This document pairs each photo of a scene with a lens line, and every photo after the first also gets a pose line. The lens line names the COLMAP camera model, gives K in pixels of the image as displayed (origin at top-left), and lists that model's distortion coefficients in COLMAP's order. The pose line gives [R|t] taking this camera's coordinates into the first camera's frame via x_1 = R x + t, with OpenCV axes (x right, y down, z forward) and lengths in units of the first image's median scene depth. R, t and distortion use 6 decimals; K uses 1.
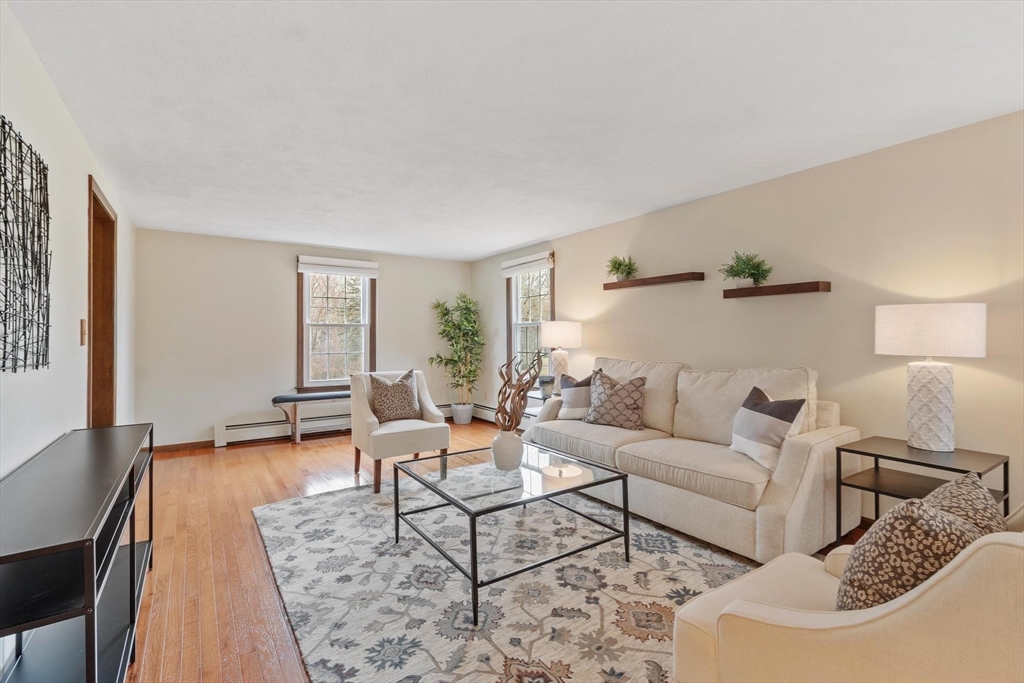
lens RADIAL K [[459.7, 0, 517.3], [0, 459.7, 334.5], [0, 0, 1]] dist [0.012608, -0.003071]
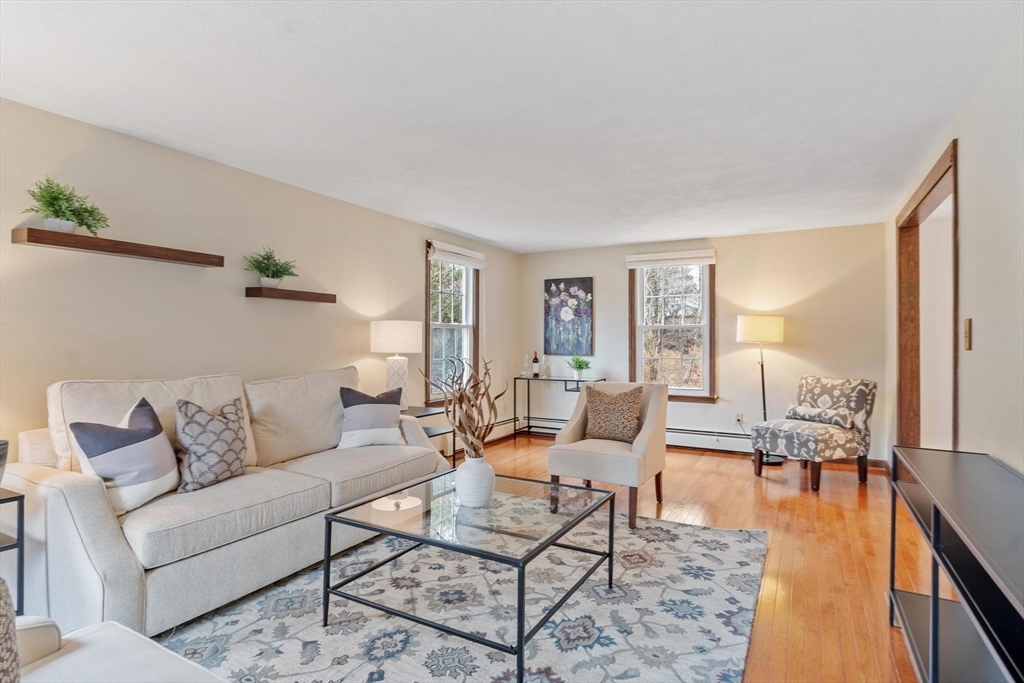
lens RADIAL K [[512.9, 0, 511.6], [0, 512.9, 346.1], [0, 0, 1]] dist [0.003874, 0.001701]
pose [[-0.423461, -0.007738, 0.905881, -1.061706], [-0.005220, 0.999968, 0.006101, 0.009859], [-0.905899, -0.002145, -0.423488, 1.634748]]
